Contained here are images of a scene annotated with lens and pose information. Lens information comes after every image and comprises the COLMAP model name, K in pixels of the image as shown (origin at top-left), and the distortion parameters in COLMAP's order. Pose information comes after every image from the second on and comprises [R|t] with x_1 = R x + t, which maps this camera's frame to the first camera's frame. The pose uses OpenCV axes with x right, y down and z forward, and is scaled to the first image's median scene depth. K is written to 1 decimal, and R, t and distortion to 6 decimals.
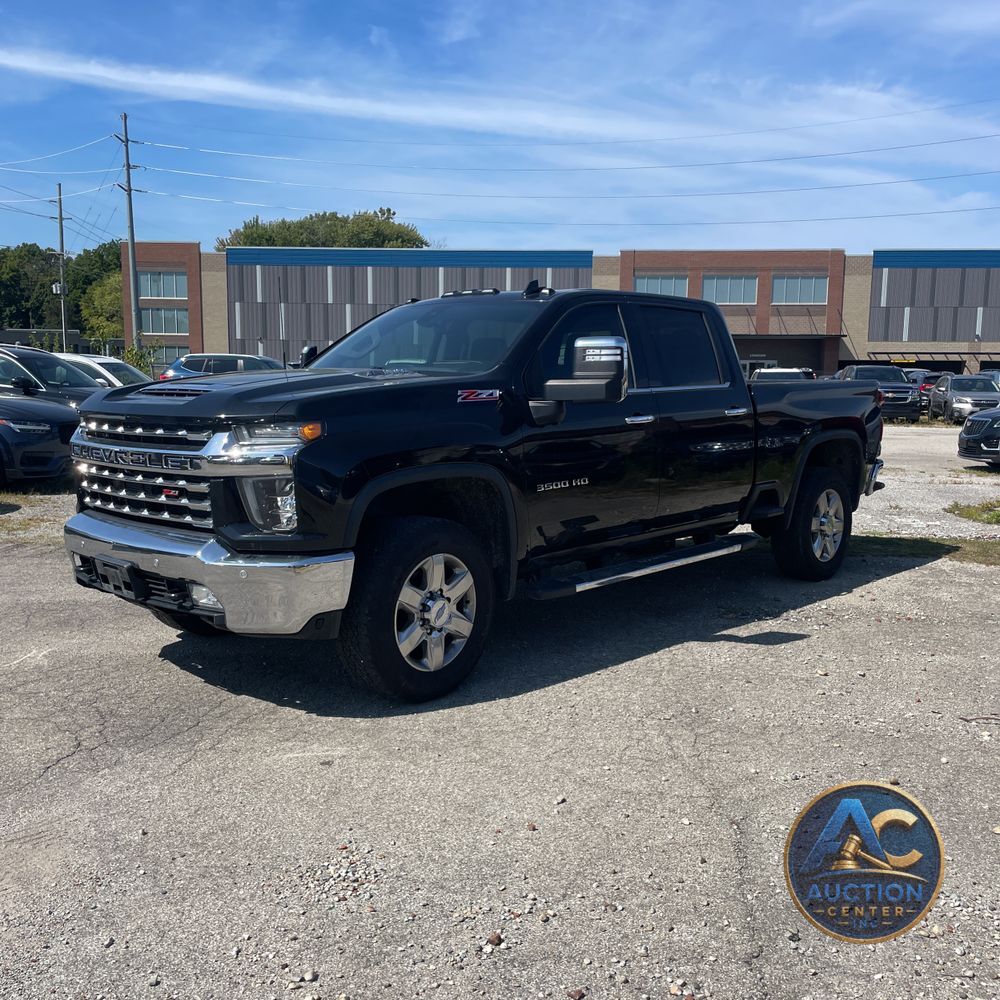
lens RADIAL K [[1133.5, 0, 554.4], [0, 1133.5, 501.8], [0, 0, 1]] dist [0.091583, -0.034469]
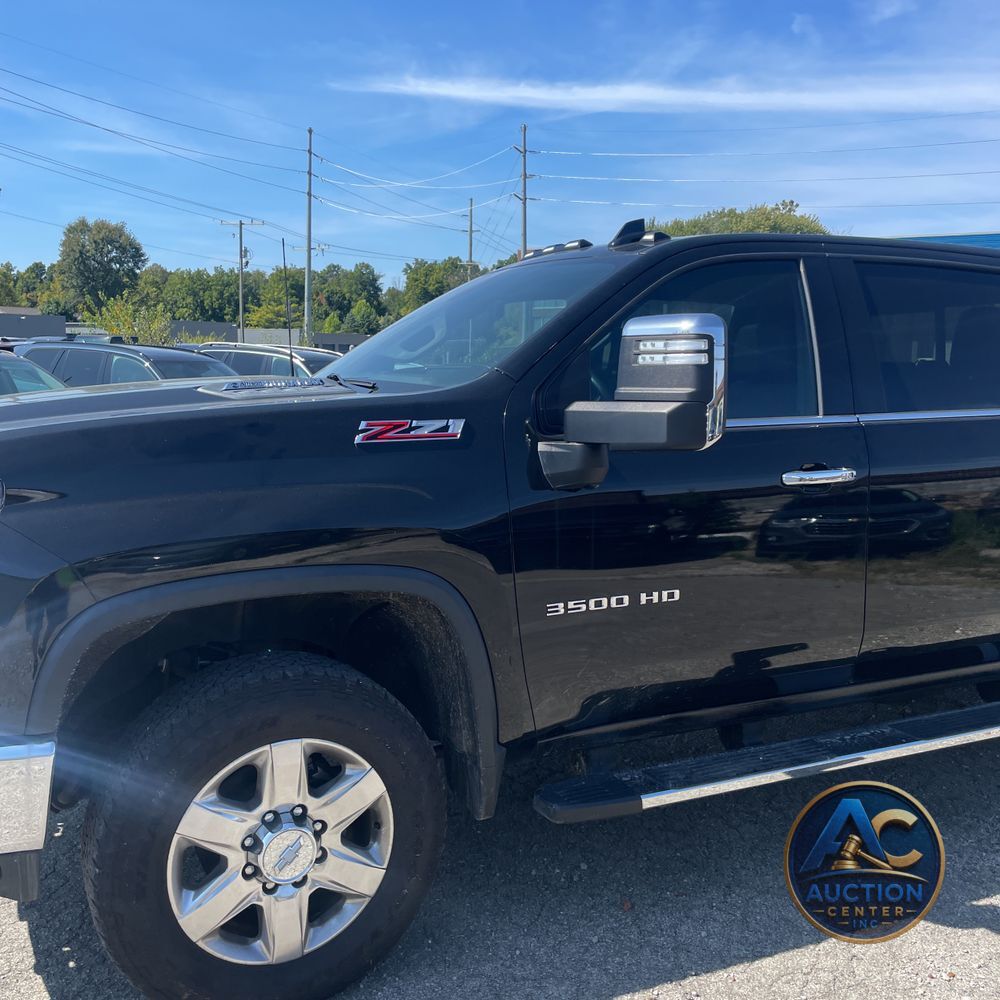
lens RADIAL K [[1096.5, 0, 499.3], [0, 1096.5, 486.7], [0, 0, 1]] dist [0.100883, -0.128382]
pose [[0.909694, 0.049382, -0.412332, 0.140540], [-0.053958, 0.998543, 0.000545, -0.056002], [0.411758, 0.021753, 0.911034, 0.445104]]
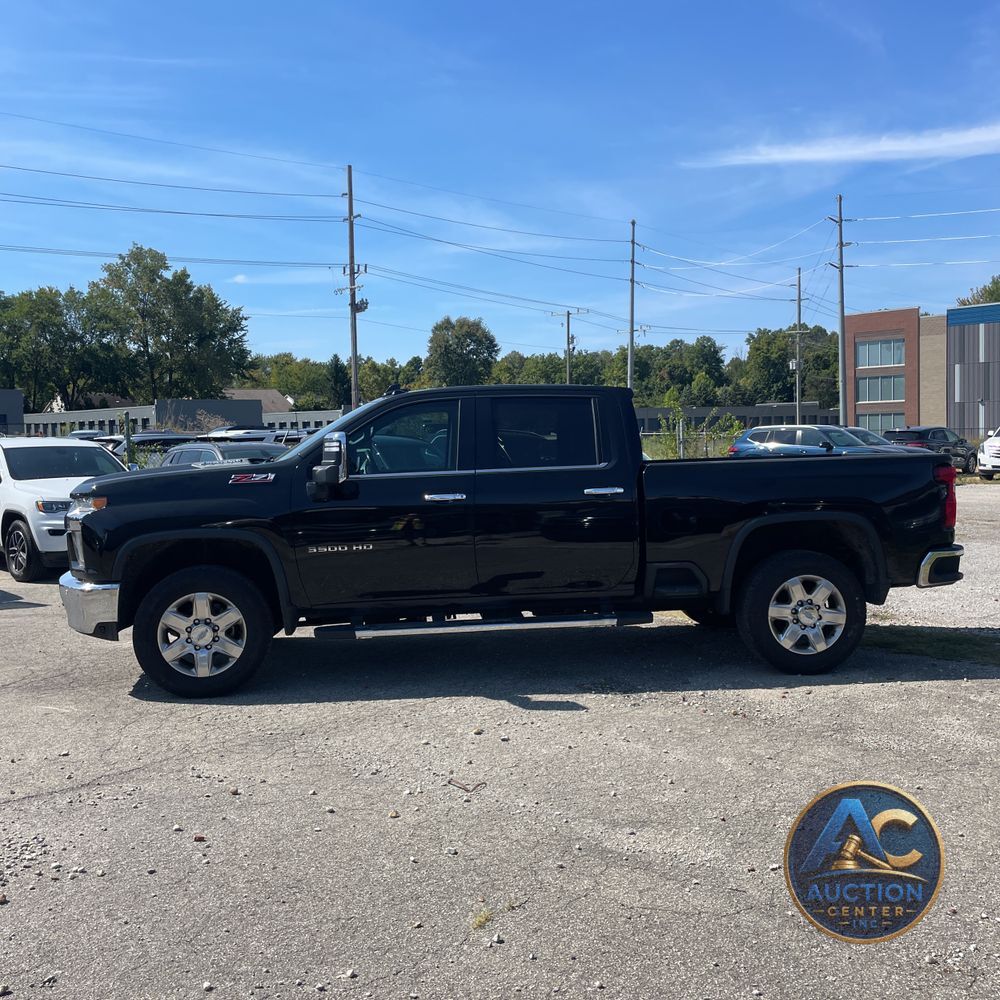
lens RADIAL K [[1177.4, 0, 500.0], [0, 1177.4, 500.0], [0, 0, 1]] dist [0.196572, -0.321750]
pose [[0.702934, 0.016472, -0.711065, 0.912246], [-0.057677, 0.997759, -0.033904, -0.029648], [0.708913, 0.064844, 0.702309, 0.171572]]
